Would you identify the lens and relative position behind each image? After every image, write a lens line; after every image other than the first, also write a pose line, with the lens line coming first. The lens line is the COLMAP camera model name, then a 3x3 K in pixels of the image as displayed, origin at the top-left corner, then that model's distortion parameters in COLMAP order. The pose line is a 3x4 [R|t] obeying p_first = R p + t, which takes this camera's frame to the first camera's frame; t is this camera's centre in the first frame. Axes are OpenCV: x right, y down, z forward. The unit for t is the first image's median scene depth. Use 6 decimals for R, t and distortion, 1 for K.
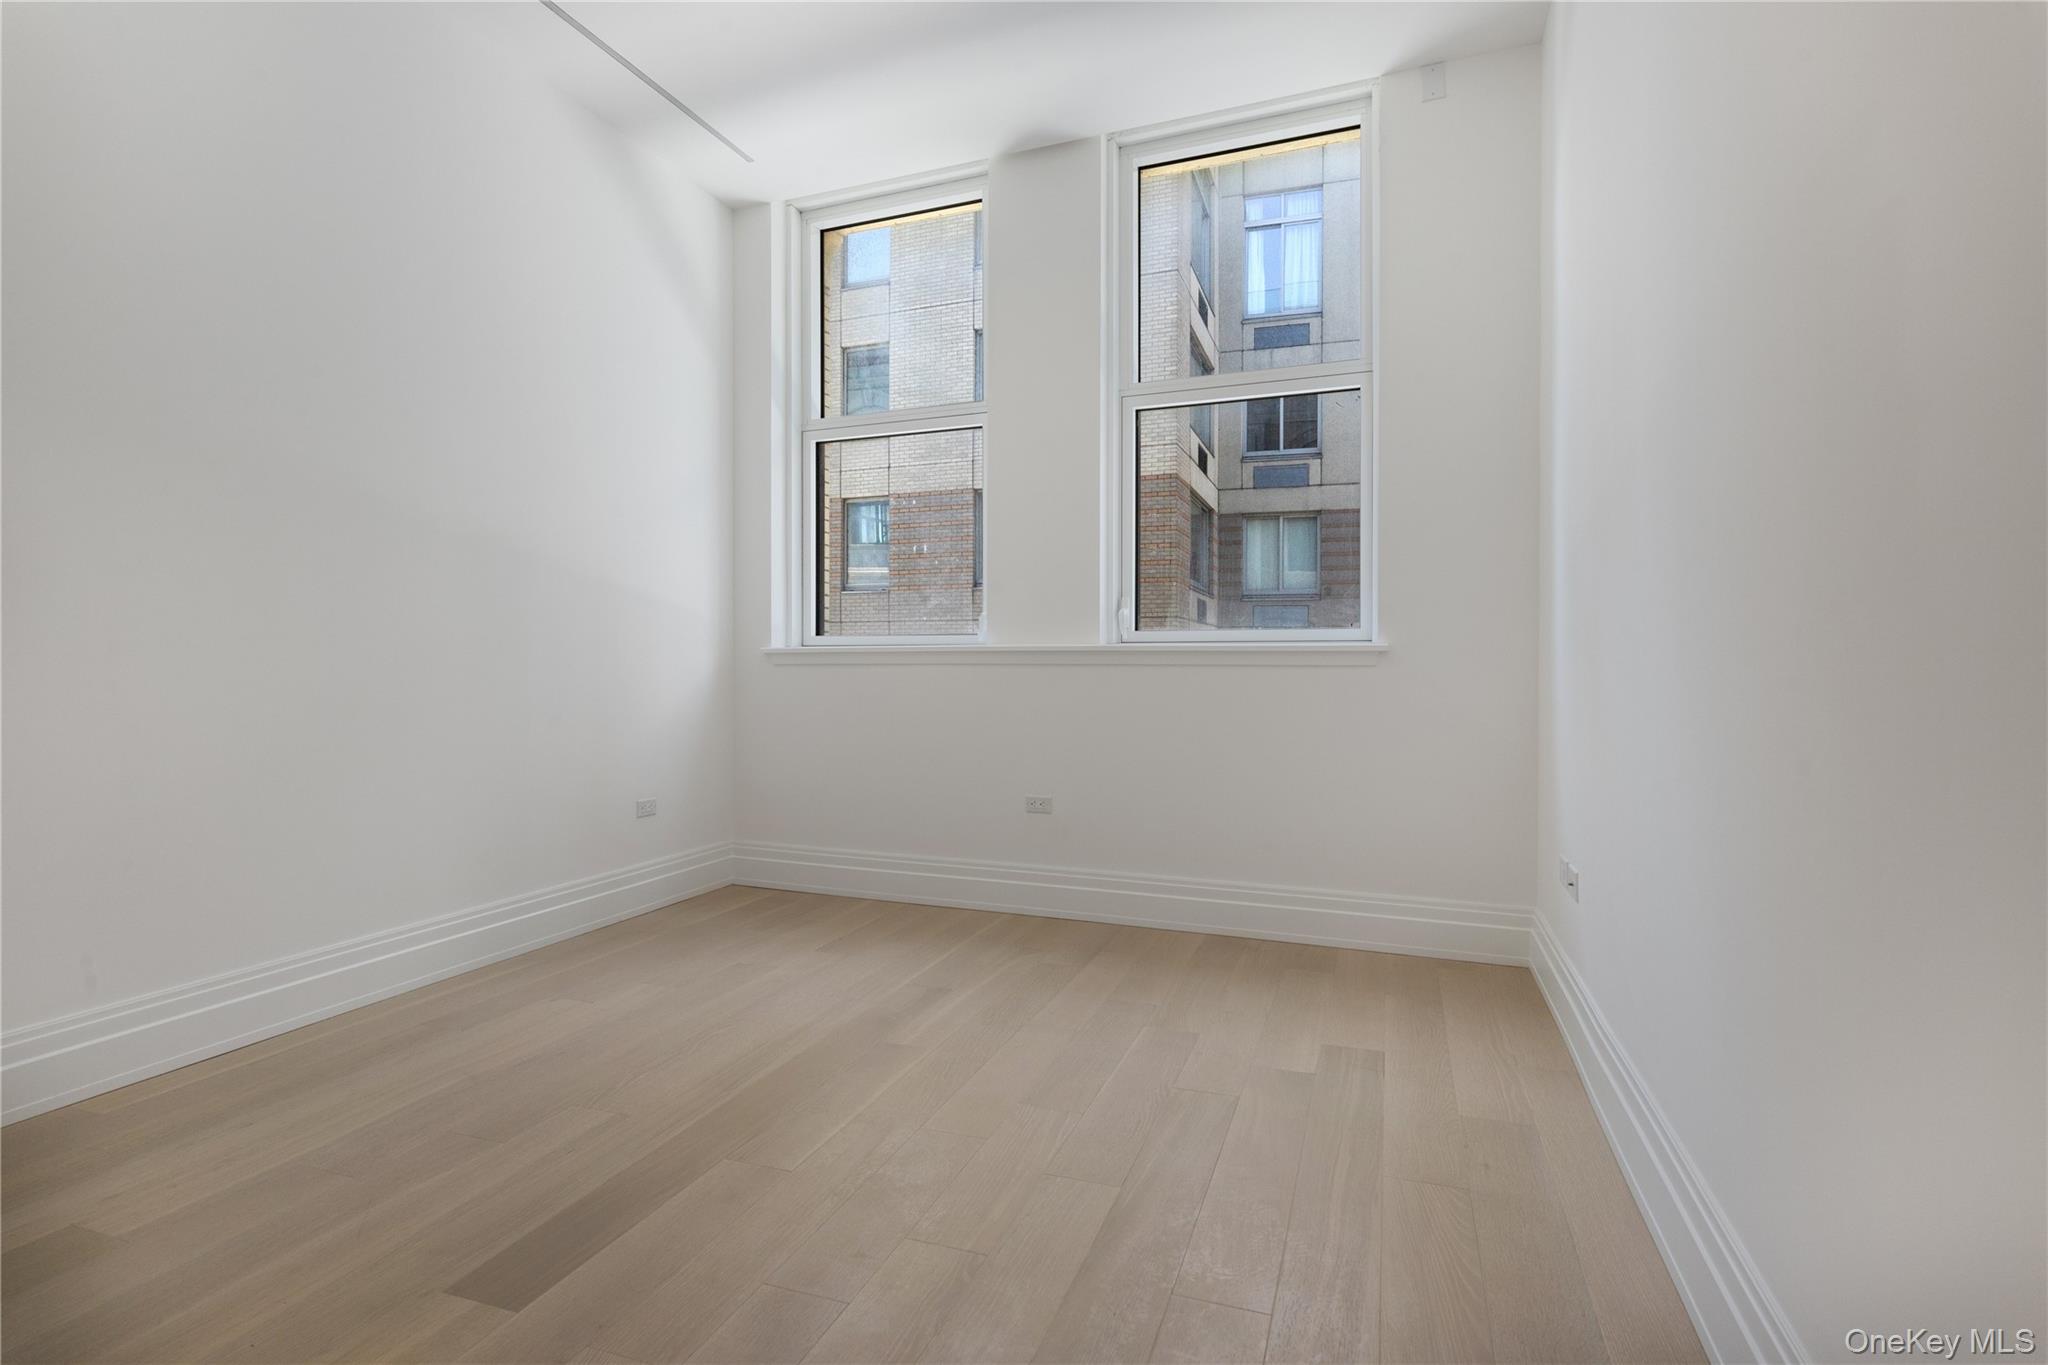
lens RADIAL K [[1025.5, 0, 1014.6], [0, 1025.5, 677.5], [0, 0, 1]] dist [-0.002939, -0.000799]
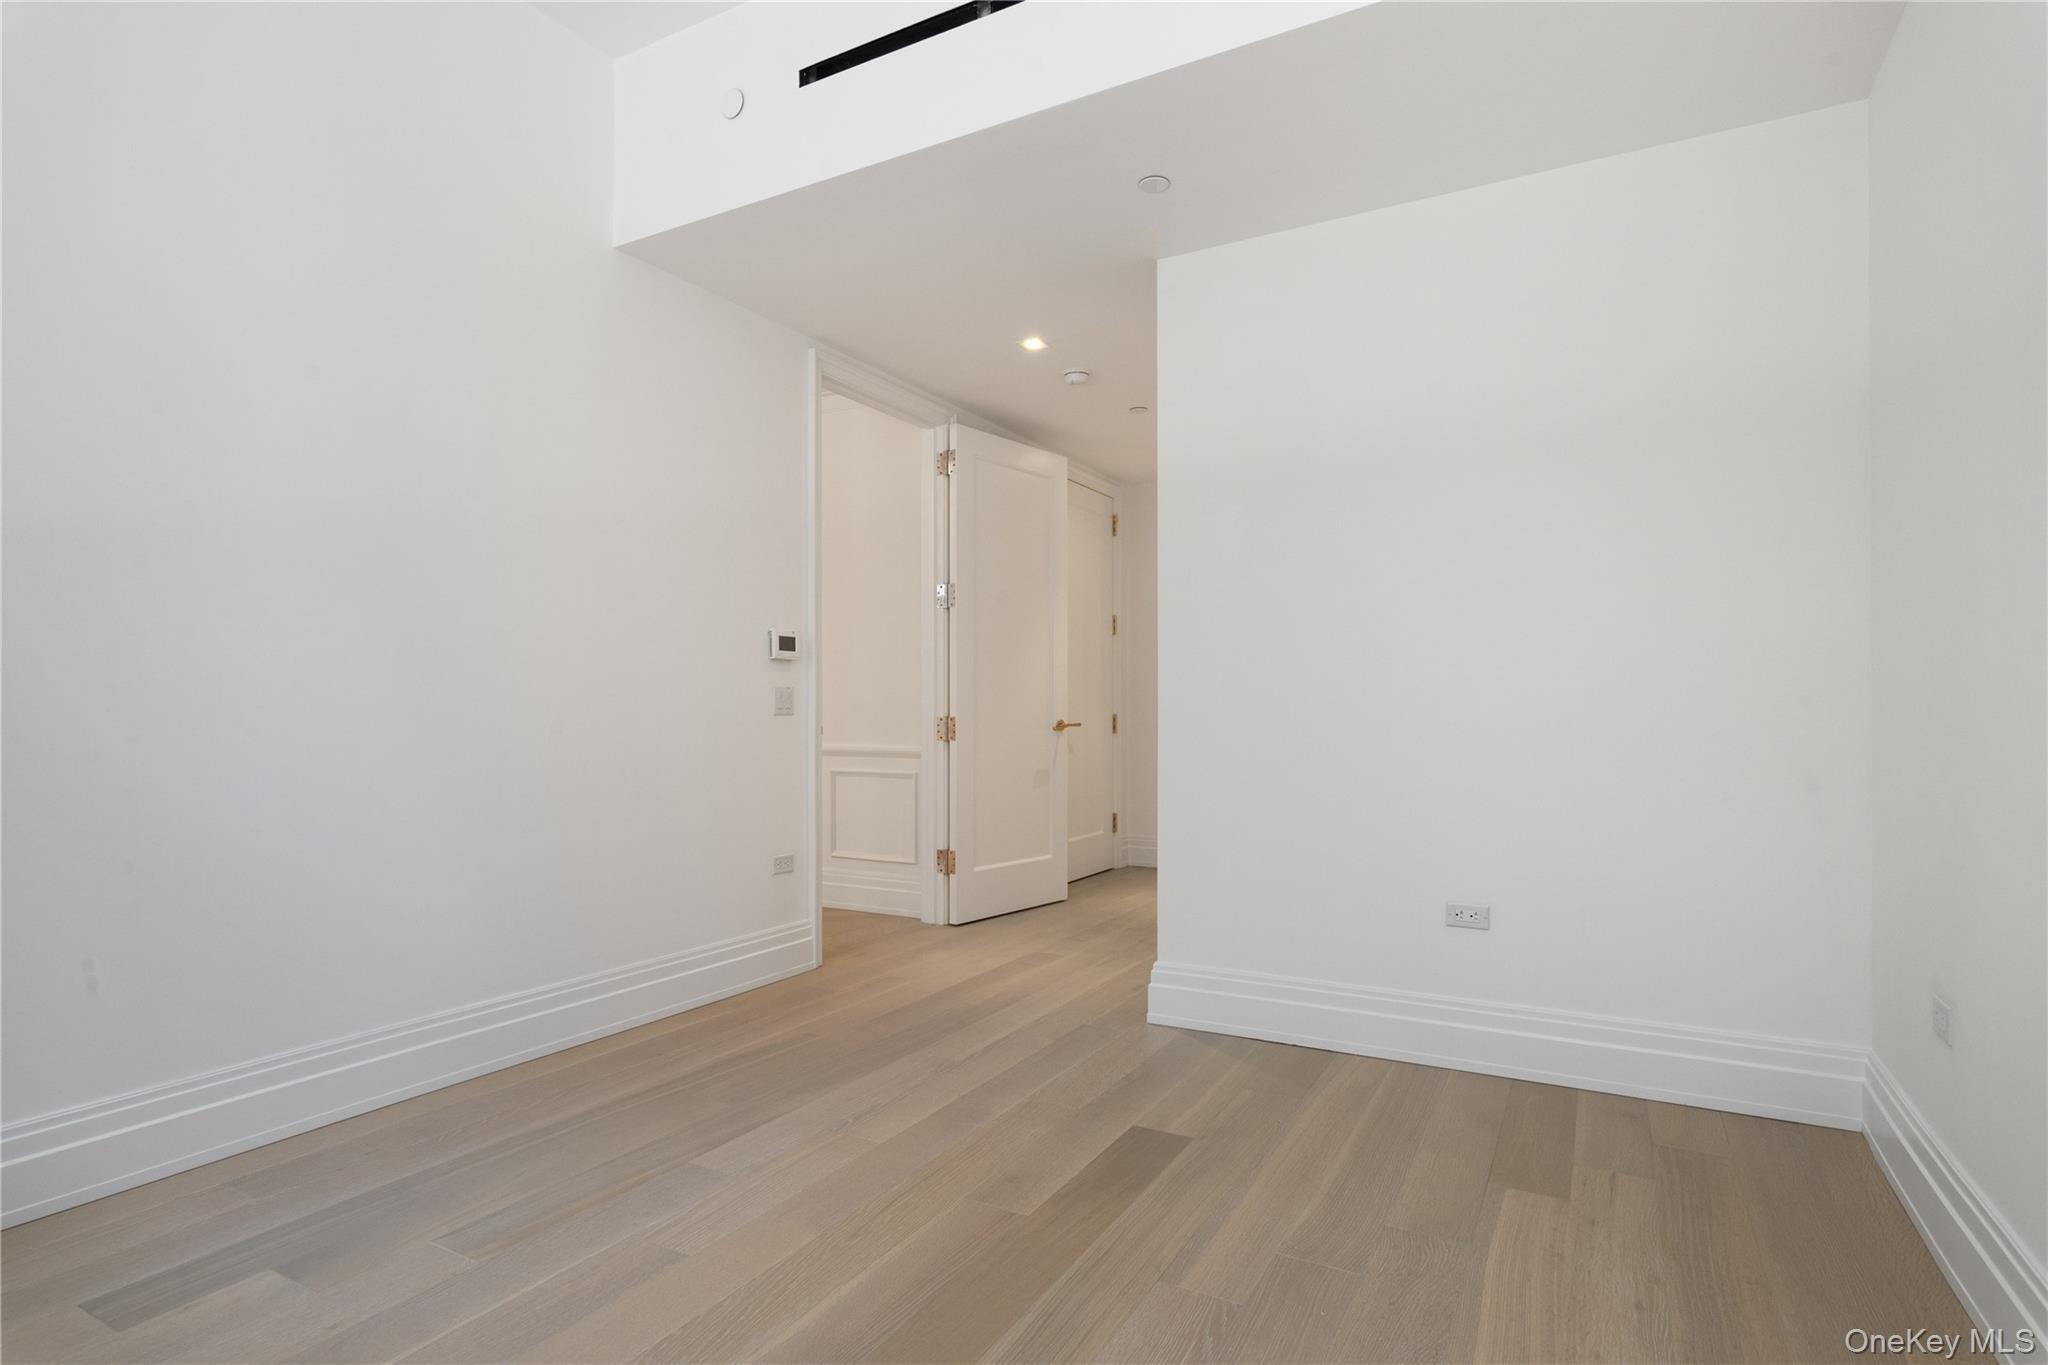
lens RADIAL K [[1025.5, 0, 1029.1], [0, 1025.5, 693.7], [0, 0, 1]] dist [-0.002939, -0.000799]
pose [[-0.988720, 0.004942, 0.149693, -0.339940], [0.004756, 0.999987, -0.001602, -0.025168], [-0.149699, -0.000872, -0.988731, 1.545304]]
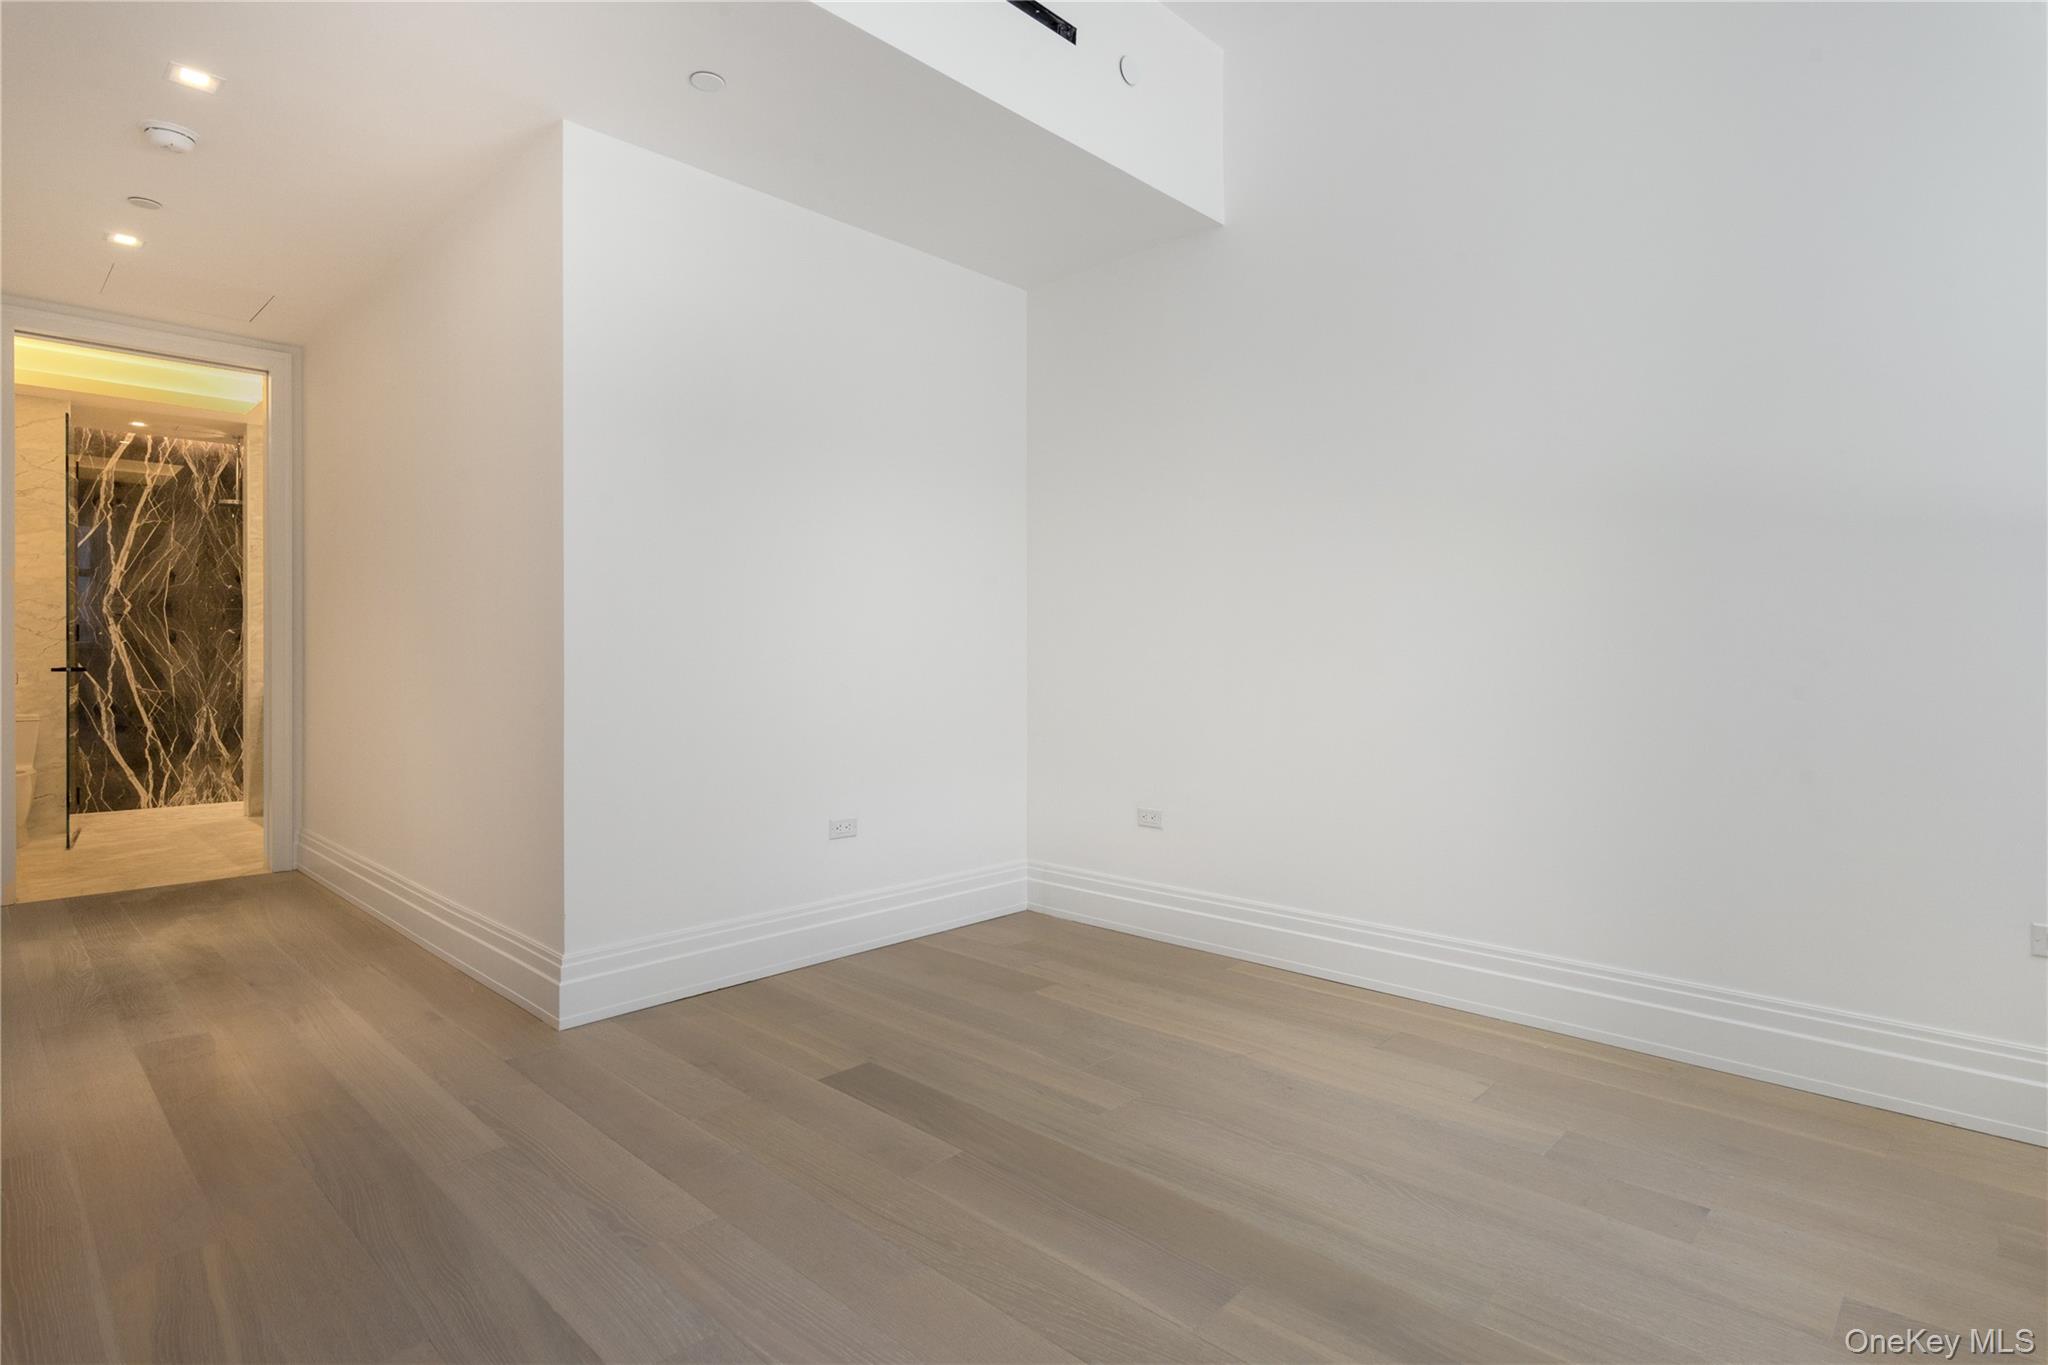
lens RADIAL K [[1025.5, 0, 1031.6], [0, 1025.5, 672.4], [0, 0, 1]] dist [-0.002939, -0.000799]
pose [[-0.395801, 0.012315, -0.918254, 0.480618], [-0.012102, 0.999753, 0.018624, -0.017665], [0.918256, 0.018485, -0.395555, 1.136212]]
